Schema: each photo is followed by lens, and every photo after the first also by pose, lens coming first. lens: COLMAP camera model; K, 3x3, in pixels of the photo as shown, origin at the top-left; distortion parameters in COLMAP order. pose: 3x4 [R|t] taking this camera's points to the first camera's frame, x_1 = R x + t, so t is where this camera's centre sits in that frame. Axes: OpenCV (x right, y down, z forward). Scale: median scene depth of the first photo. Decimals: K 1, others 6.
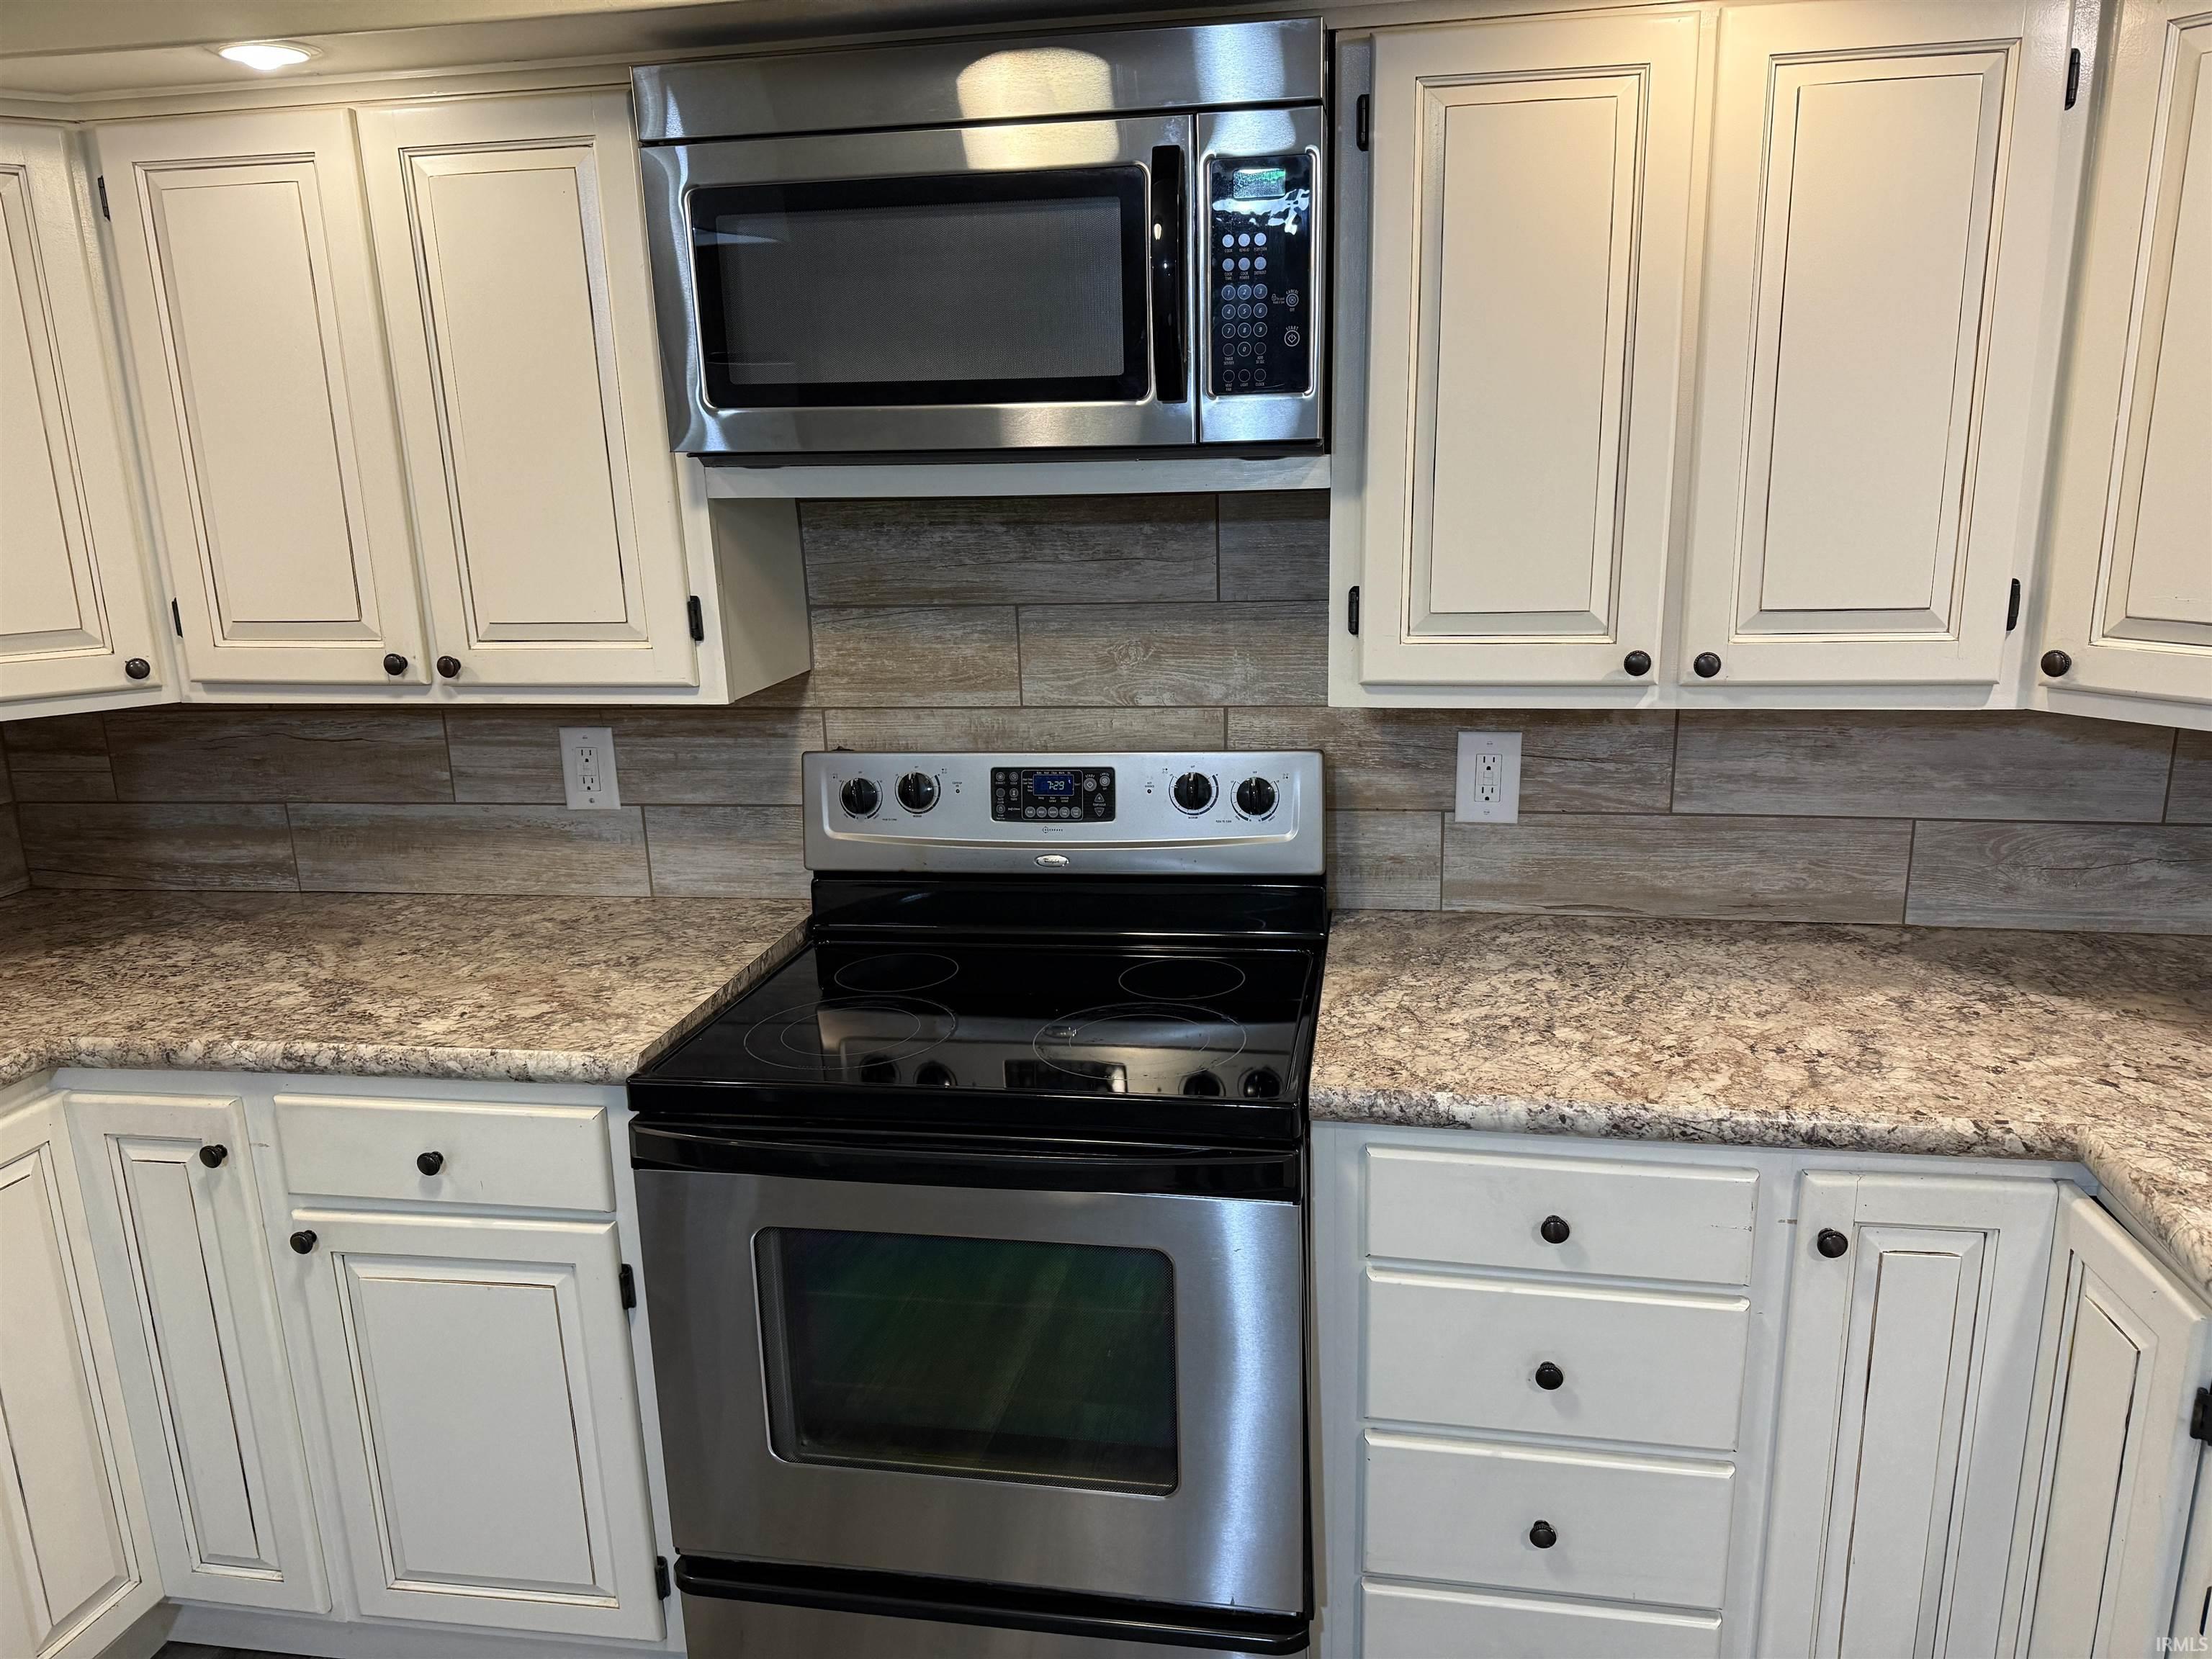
lens RADIAL K [[1546.1, 0, 1119.5], [0, 1546.1, 829.7], [0, 0, 1]] dist [0.070953, -0.093817]
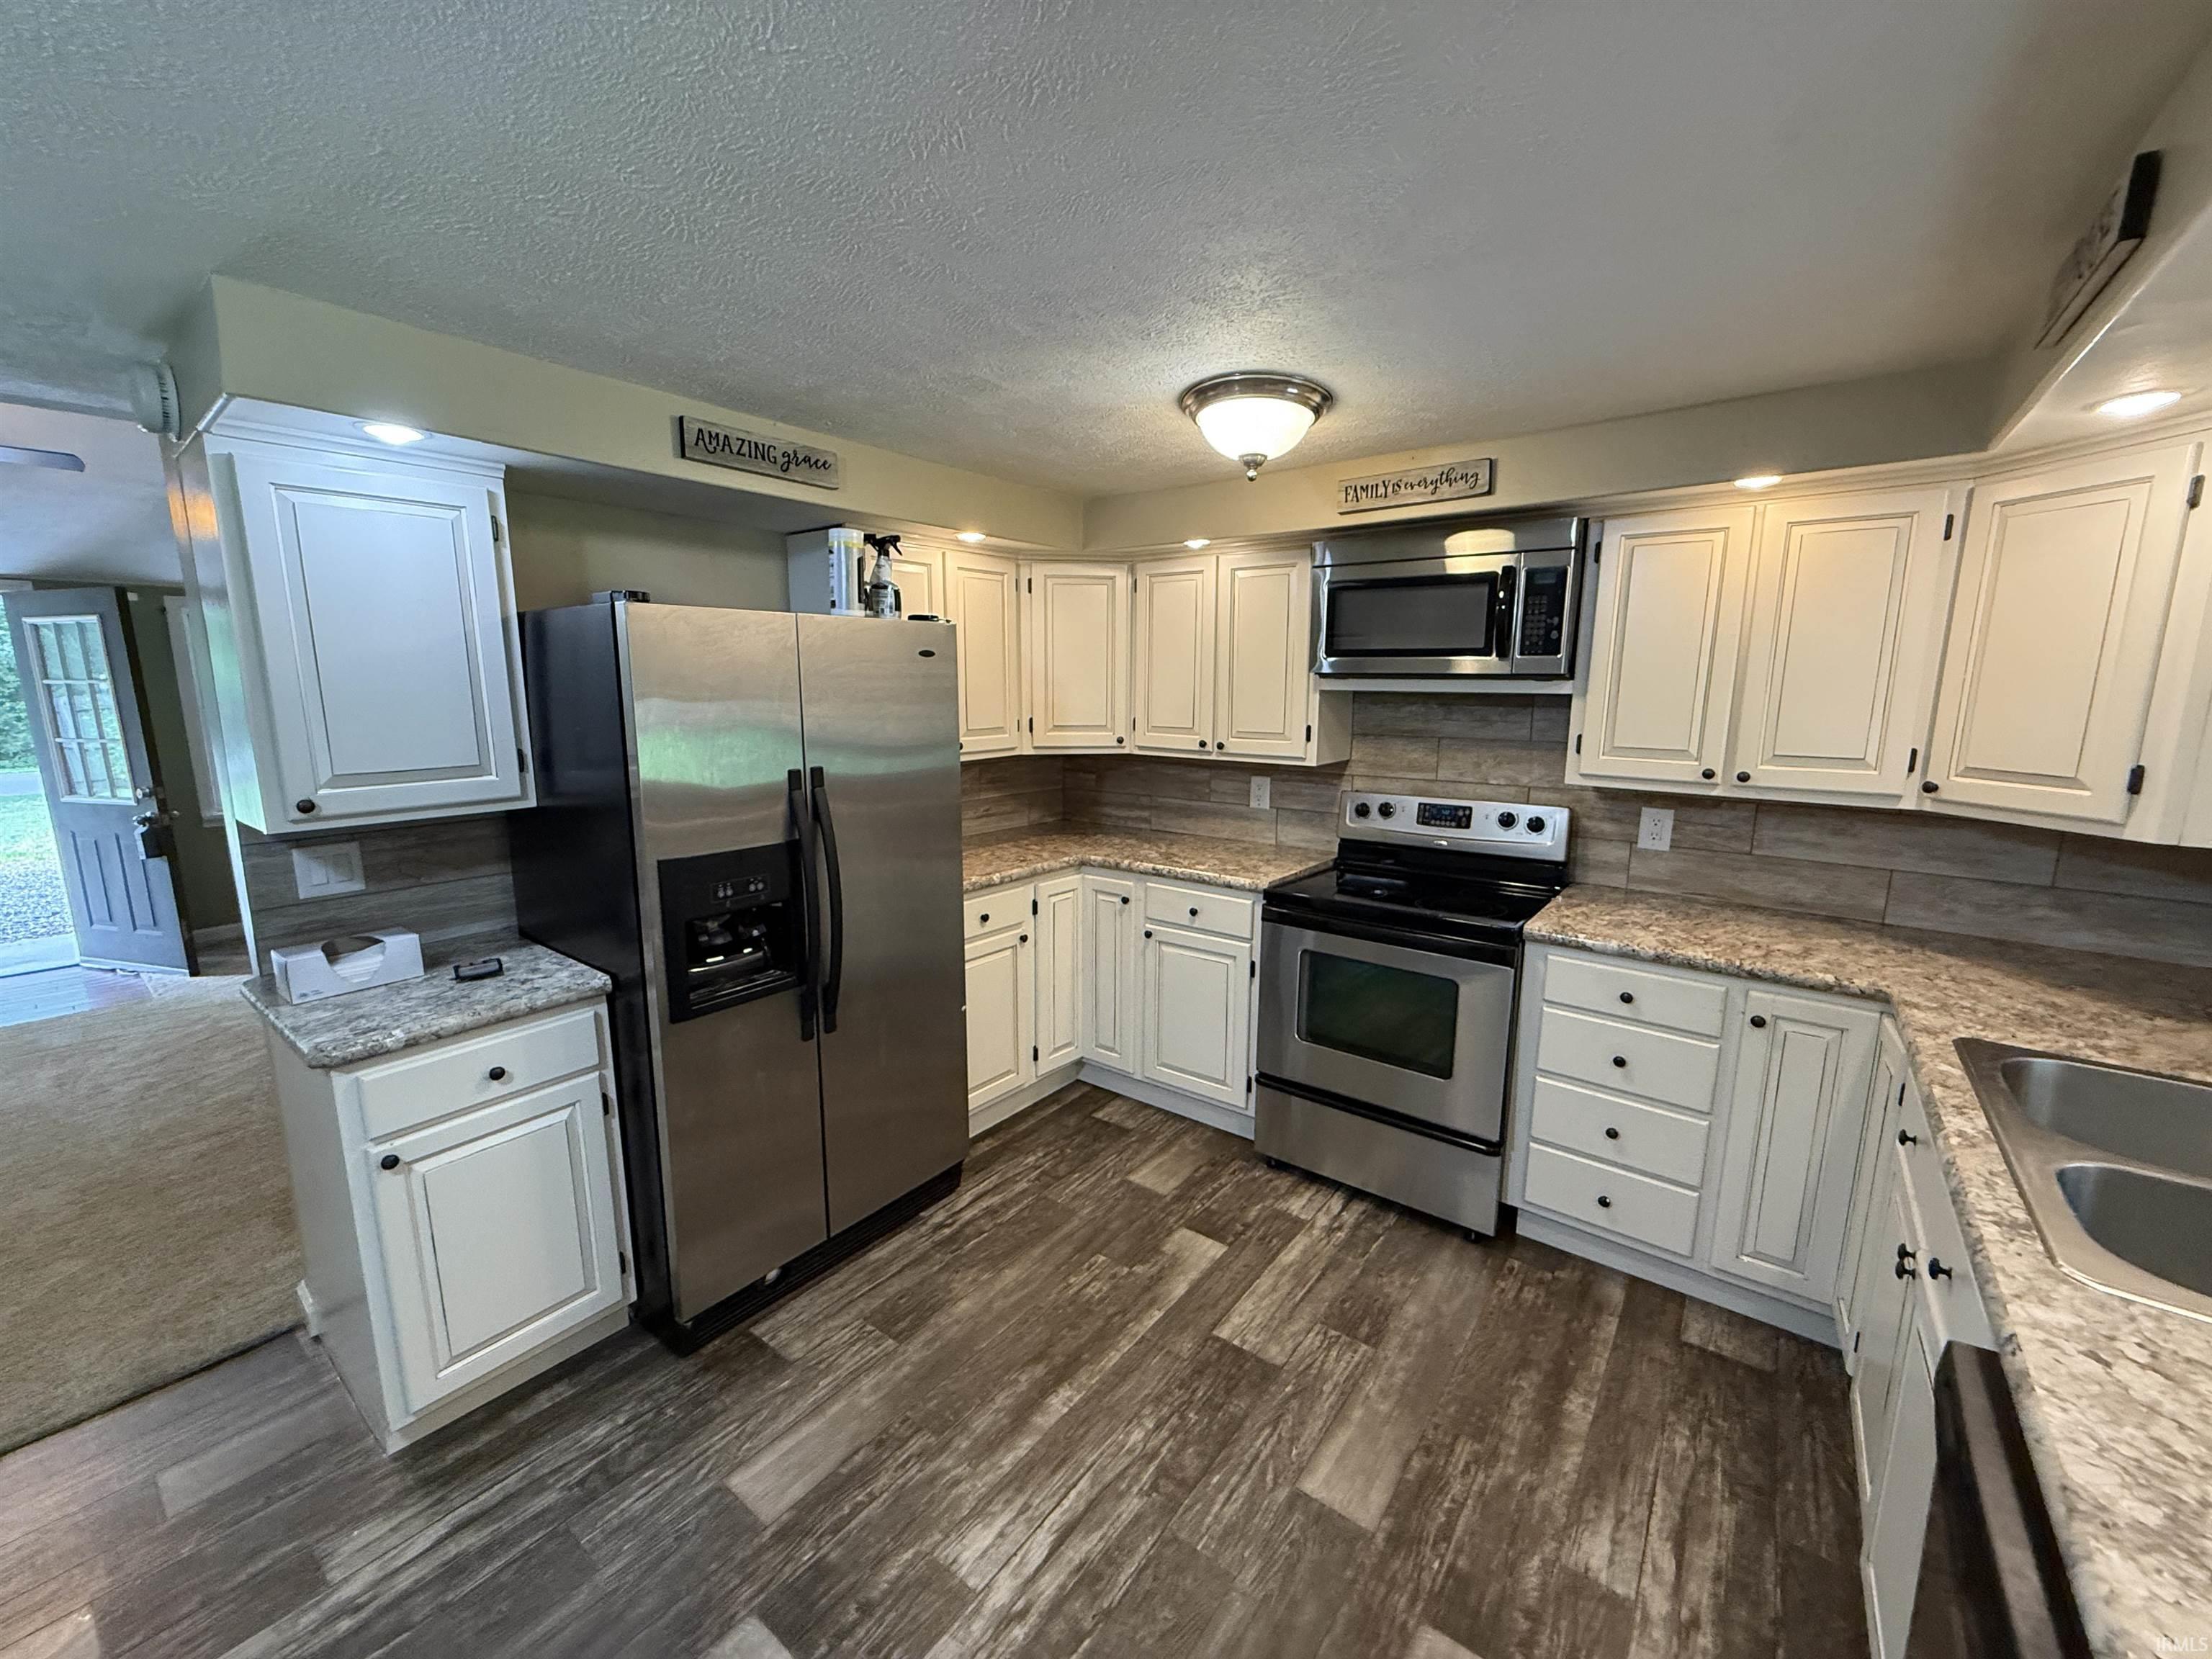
lens RADIAL K [[886.6, 0, 1102.1], [0, 886.6, 828.1], [0, 0, 1]] dist [-0.000890, -0.000021]
pose [[0.881670, 0.109639, -0.458952, 0.134230], [-0.141321, 0.989340, -0.035140, 0.130551], [0.450207, 0.095841, 0.887766, -0.506266]]
